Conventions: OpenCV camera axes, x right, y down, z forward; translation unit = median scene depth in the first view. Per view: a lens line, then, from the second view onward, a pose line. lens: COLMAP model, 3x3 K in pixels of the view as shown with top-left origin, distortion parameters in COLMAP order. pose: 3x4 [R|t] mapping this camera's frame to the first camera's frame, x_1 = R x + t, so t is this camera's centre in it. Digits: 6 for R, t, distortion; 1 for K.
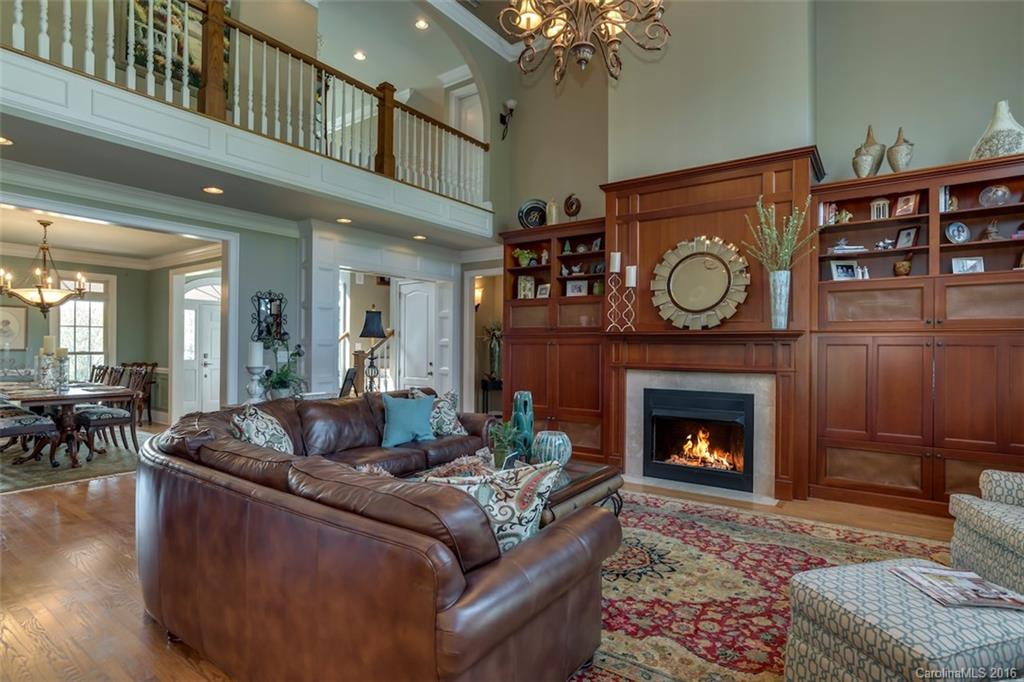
lens RADIAL K [[528.7, 0, 512.7], [0, 528.7, 346.0], [0, 0, 1]] dist [-0.003047, 0.001057]
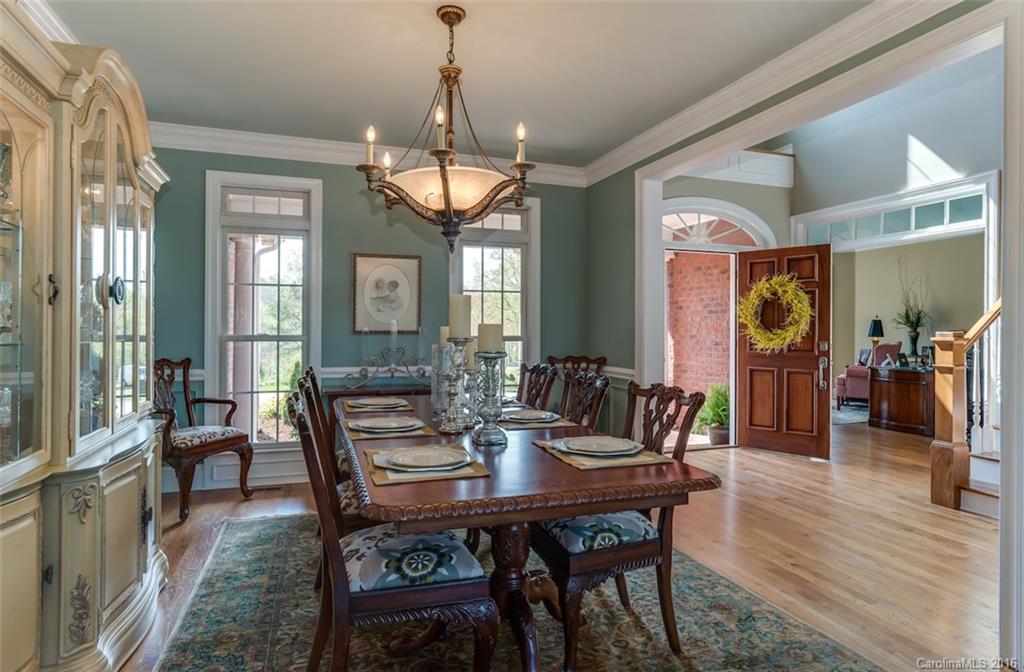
lens RADIAL K [[597.8, 0, 511.8], [0, 597.8, 333.5], [0, 0, 1]] dist [-0.004743, -0.000527]
pose [[0.827470, 0.000521, -0.561510, -0.485628], [0.001240, 0.999995, 0.002755, 0.007149], [0.561509, -0.002976, 0.827466, 0.531774]]
